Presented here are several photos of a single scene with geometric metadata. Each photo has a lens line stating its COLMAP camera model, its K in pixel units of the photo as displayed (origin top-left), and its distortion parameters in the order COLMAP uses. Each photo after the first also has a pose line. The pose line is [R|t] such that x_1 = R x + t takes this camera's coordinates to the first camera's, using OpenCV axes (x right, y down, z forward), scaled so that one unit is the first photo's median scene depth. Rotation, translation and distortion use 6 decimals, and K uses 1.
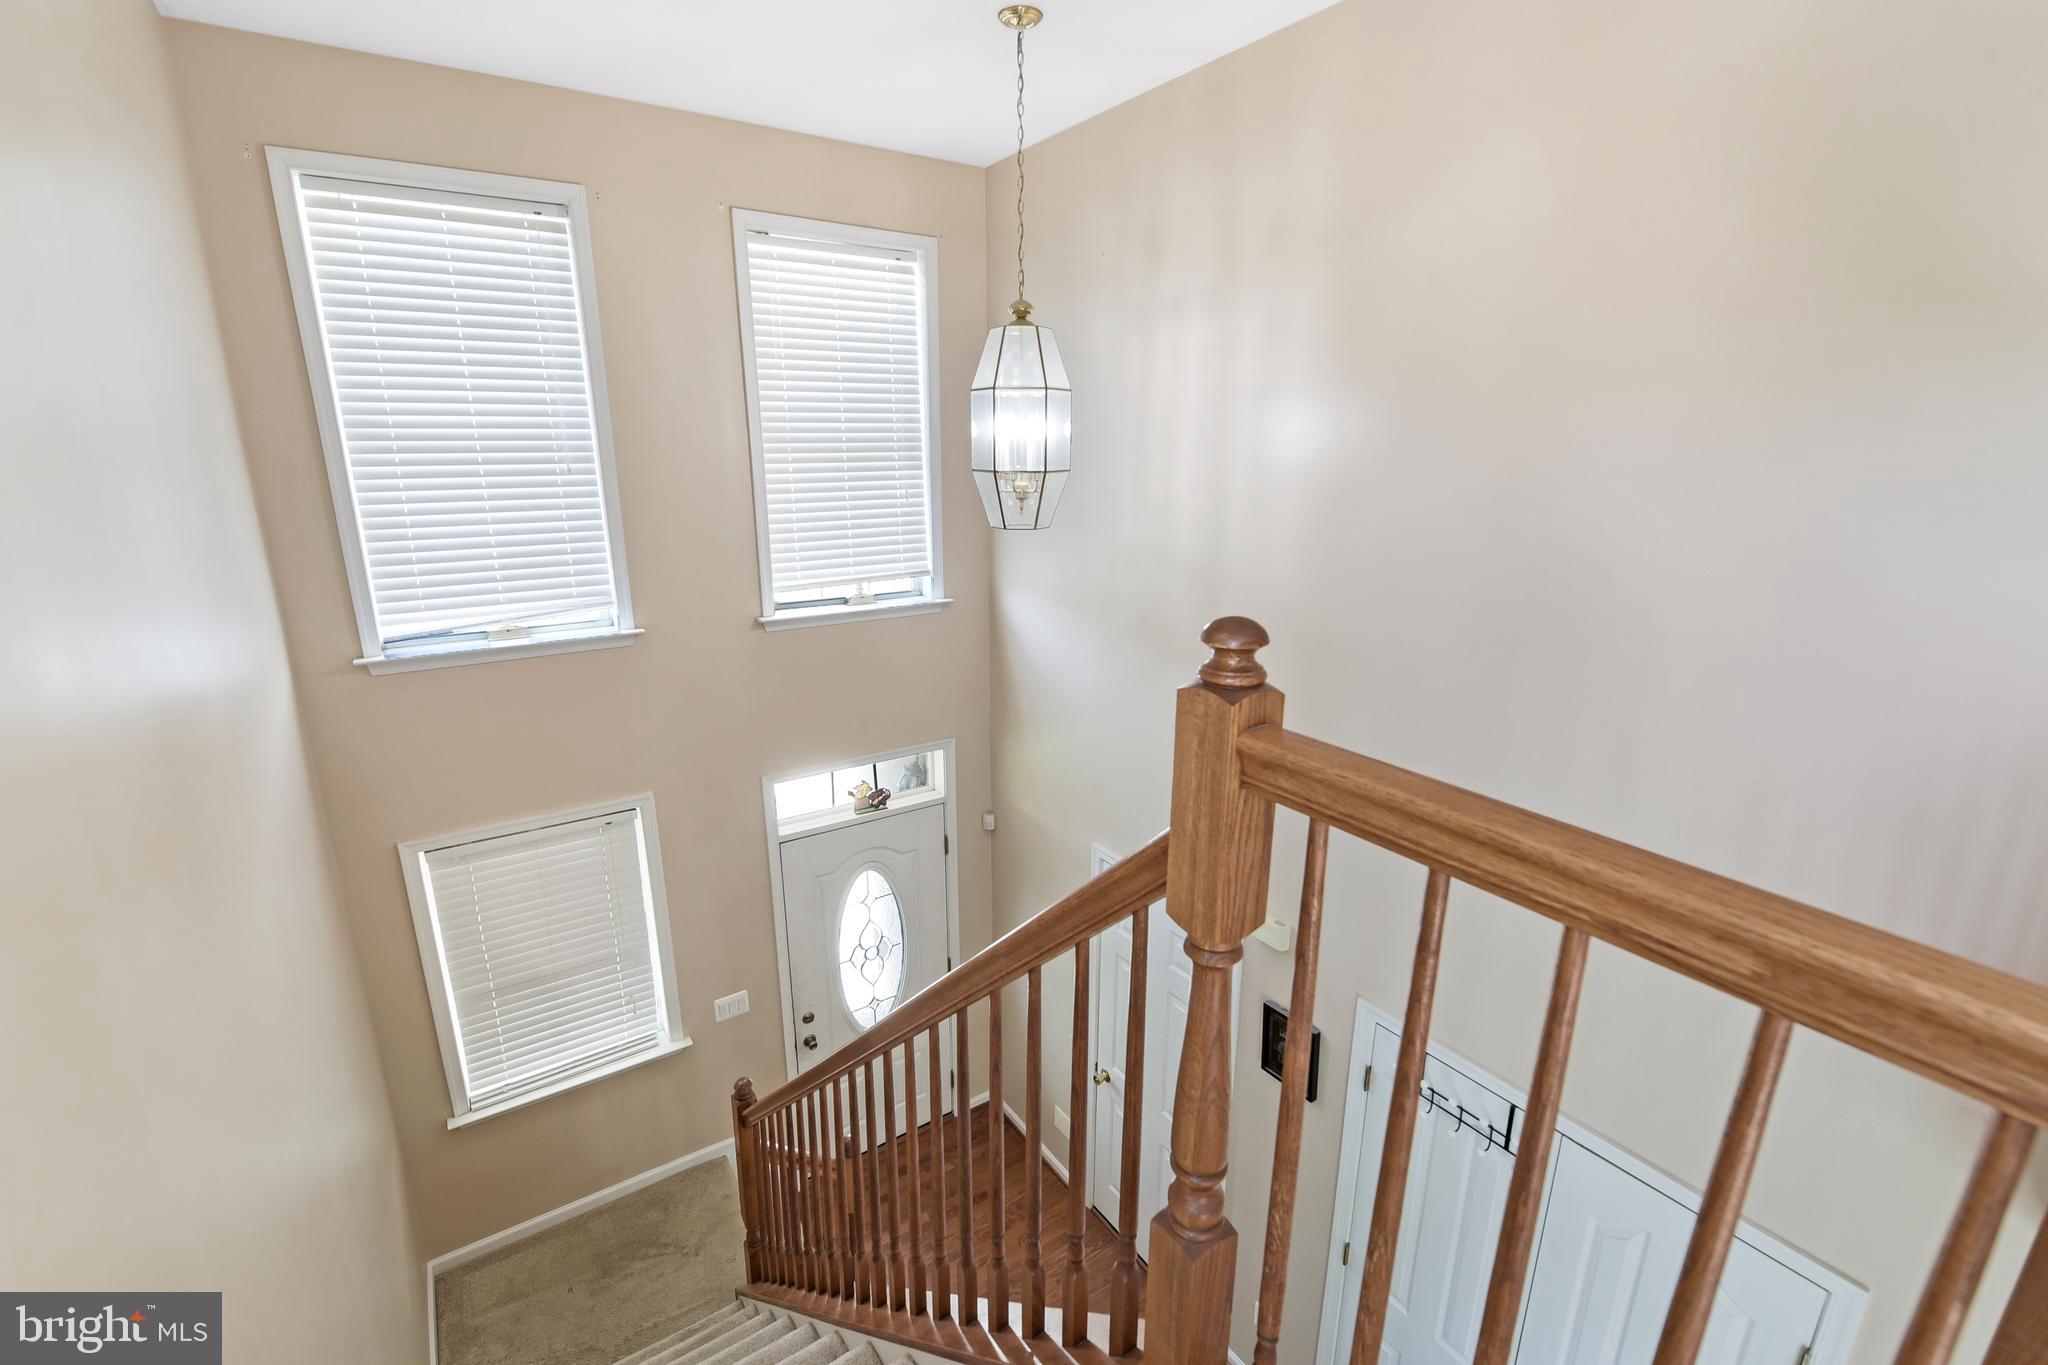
lens RADIAL K [[888.9, 0, 1024.0], [0, 888.9, 682.5], [0, 0, 1]] dist [-0.000320, -0.009521]
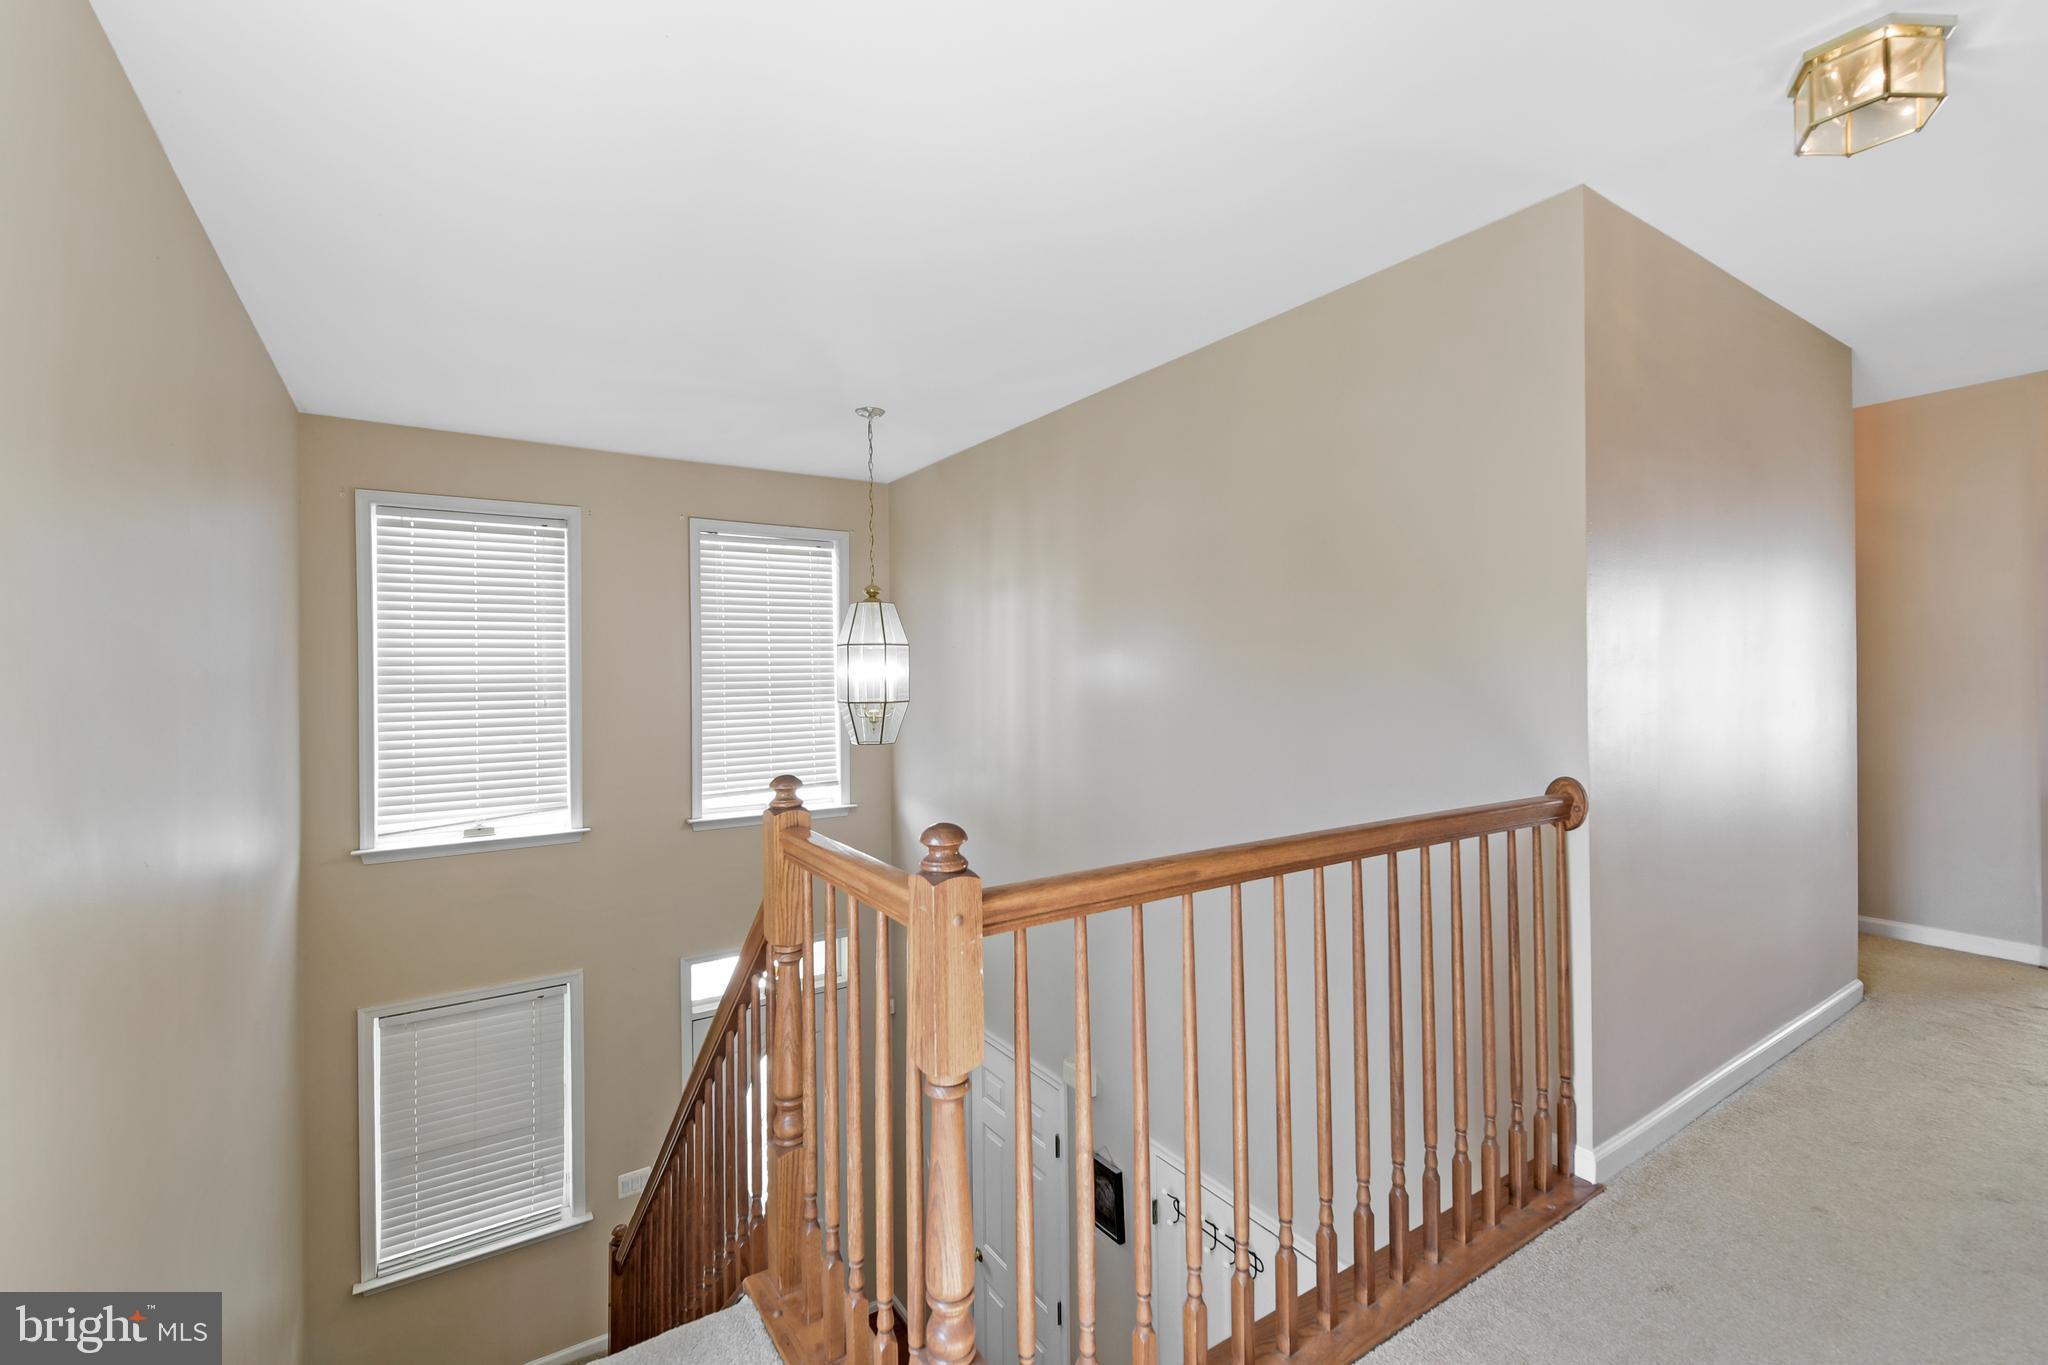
lens RADIAL K [[892.0, 0, 1029.1], [0, 892.0, 665.0], [0, 0, 1]] dist [0.016834, -0.010613]
pose [[0.999891, -0.011043, -0.009808, 0.210297], [0.008028, 0.963763, -0.266640, 0.061287], [0.012397, 0.266532, 0.963746, -0.273110]]
